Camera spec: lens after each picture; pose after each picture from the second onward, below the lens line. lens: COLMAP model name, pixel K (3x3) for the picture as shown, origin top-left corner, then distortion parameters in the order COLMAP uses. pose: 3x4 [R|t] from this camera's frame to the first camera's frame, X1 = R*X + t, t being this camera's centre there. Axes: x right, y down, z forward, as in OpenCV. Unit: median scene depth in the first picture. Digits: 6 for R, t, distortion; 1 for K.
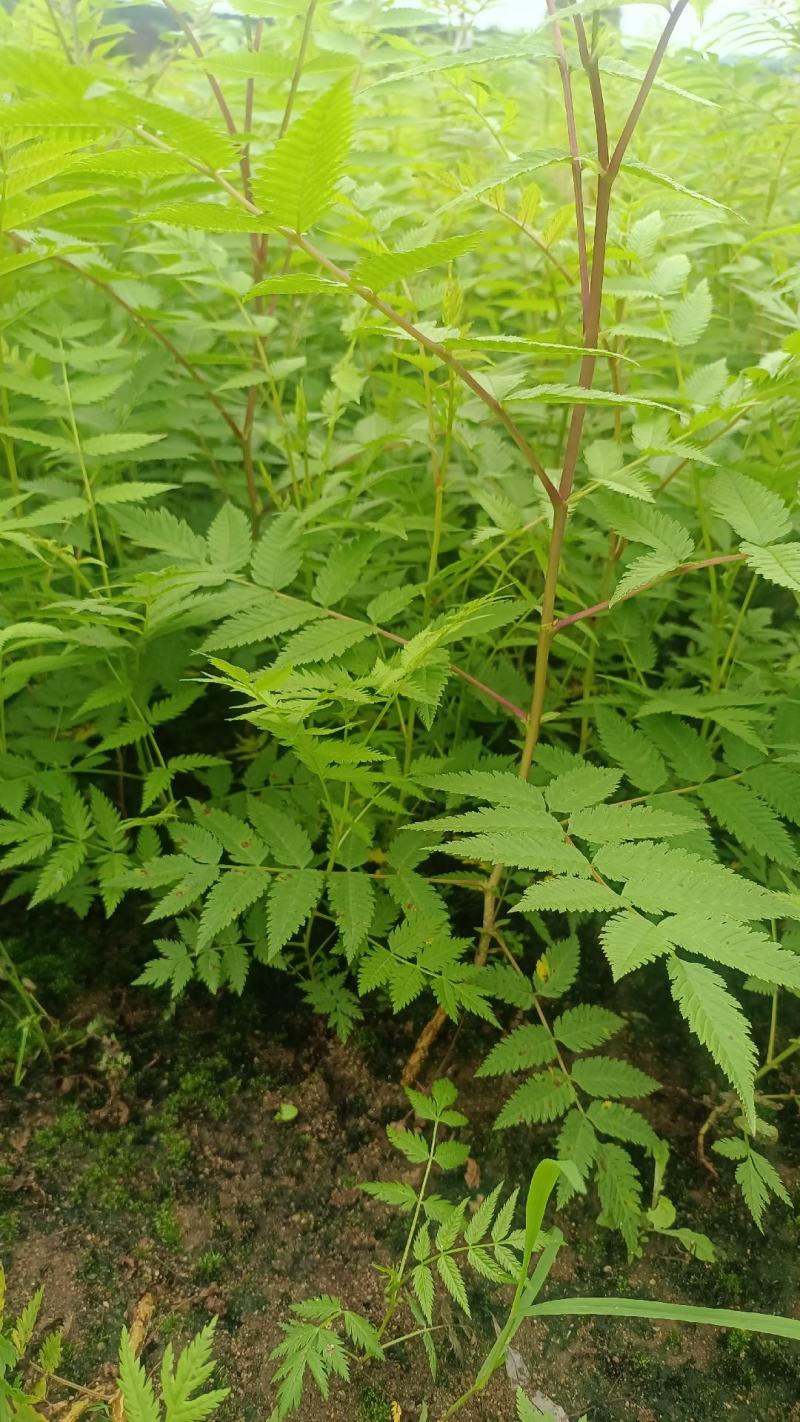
lens RADIAL K [[1080.4, 0, 400.9], [0, 1080.4, 699.4], [0, 0, 1]] dist [0.042233, -0.060833]
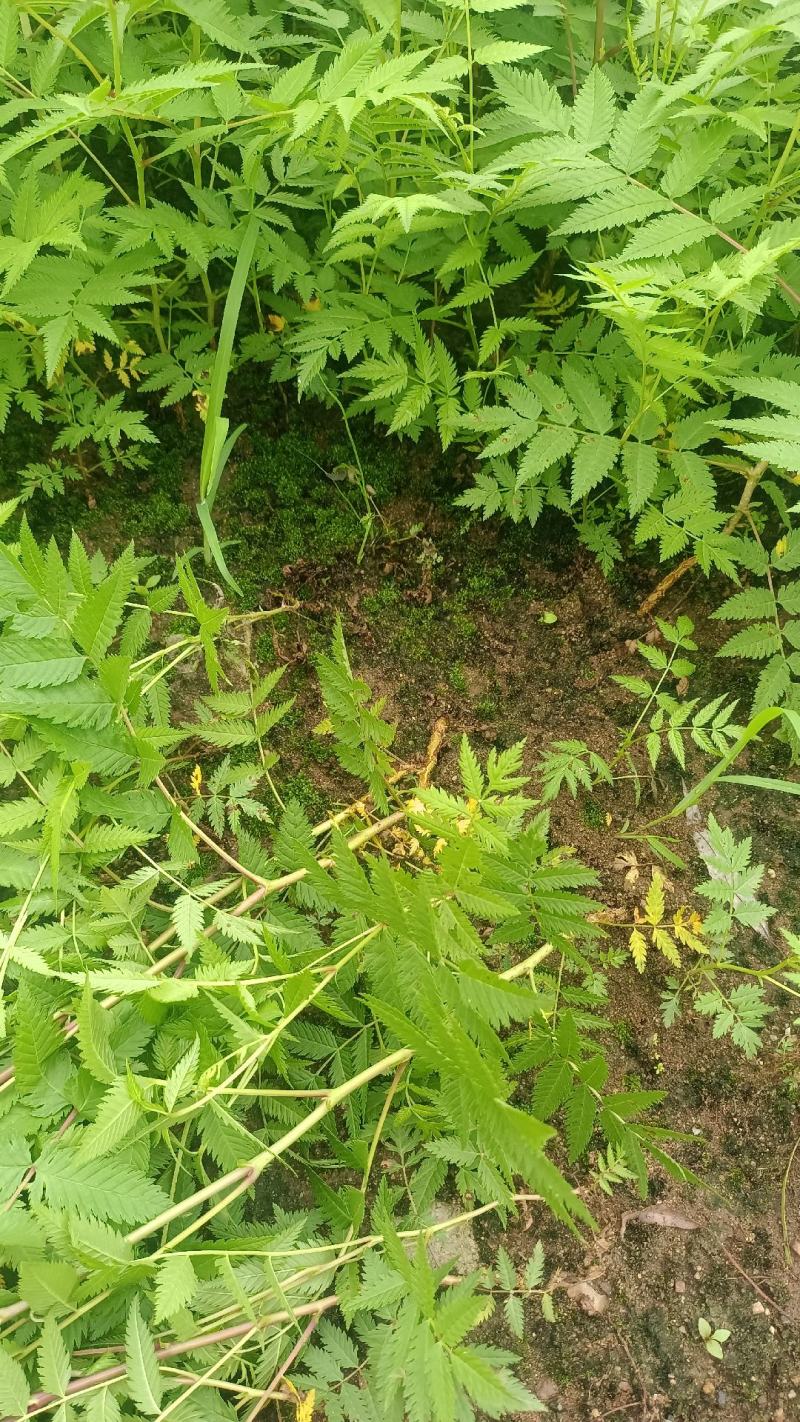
lens RADIAL K [[1080.4, 0, 392.6], [0, 1080.4, 699.4], [0, 0, 1]] dist [0.042233, -0.060833]
pose [[0.975070, 0.187689, -0.118366, -0.121874], [-0.120411, 0.895612, 0.428229, -0.070361], [0.186384, -0.403301, 0.895885, -0.254193]]
